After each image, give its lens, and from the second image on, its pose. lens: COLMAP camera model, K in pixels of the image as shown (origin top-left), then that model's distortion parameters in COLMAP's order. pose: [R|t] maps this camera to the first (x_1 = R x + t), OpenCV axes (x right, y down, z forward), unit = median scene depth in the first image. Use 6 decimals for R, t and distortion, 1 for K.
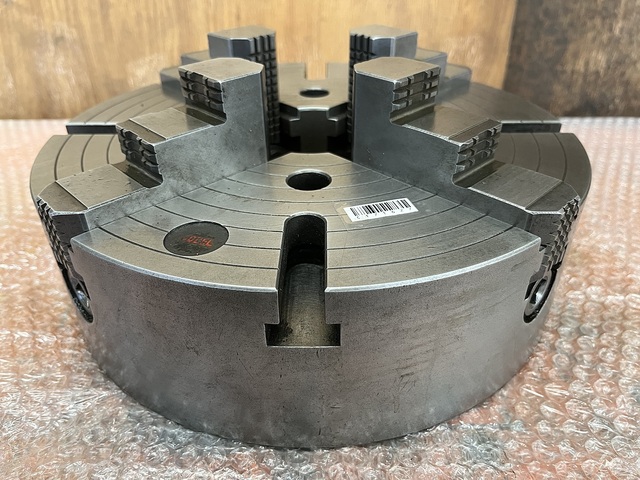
lens RADIAL K [[509.9, 0, 319.1], [0, 509.9, 239.8], [0, 0, 1]] dist [0.034023, -0.103338]
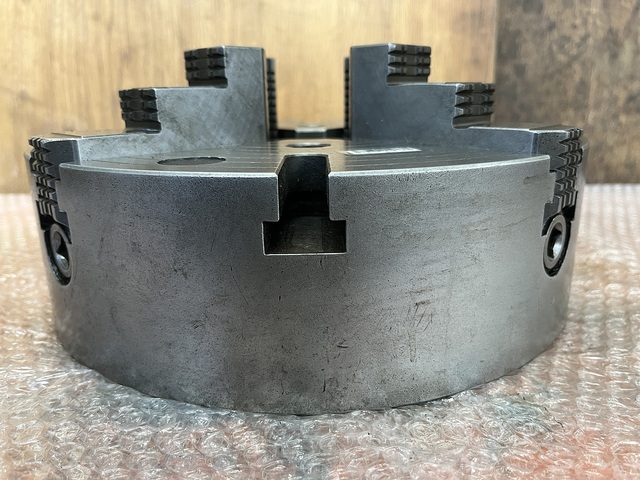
lens RADIAL K [[509.9, 0, 321.0], [0, 509.9, 234.0], [0, 0, 1]] dist [0.034023, -0.103338]
pose [[0.999792, -0.012174, 0.016390, -0.012317], [0.016578, 0.952631, -0.303677, 0.317342], [-0.011917, 0.303885, 0.952634, 0.095882]]
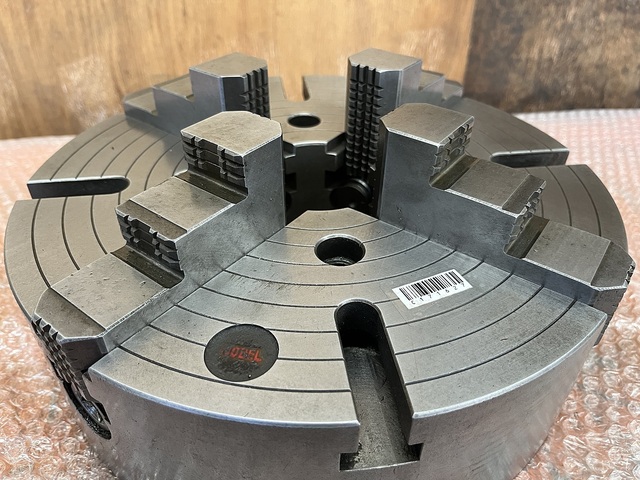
lens RADIAL K [[509.9, 0, 322.9], [0, 509.9, 238.3], [0, 0, 1]] dist [0.034023, -0.103338]
pose [[0.987216, -0.077552, 0.139247, -0.158616], [0.068234, 0.995176, 0.070492, -0.185212], [-0.144042, -0.060090, 0.987745, 0.105492]]
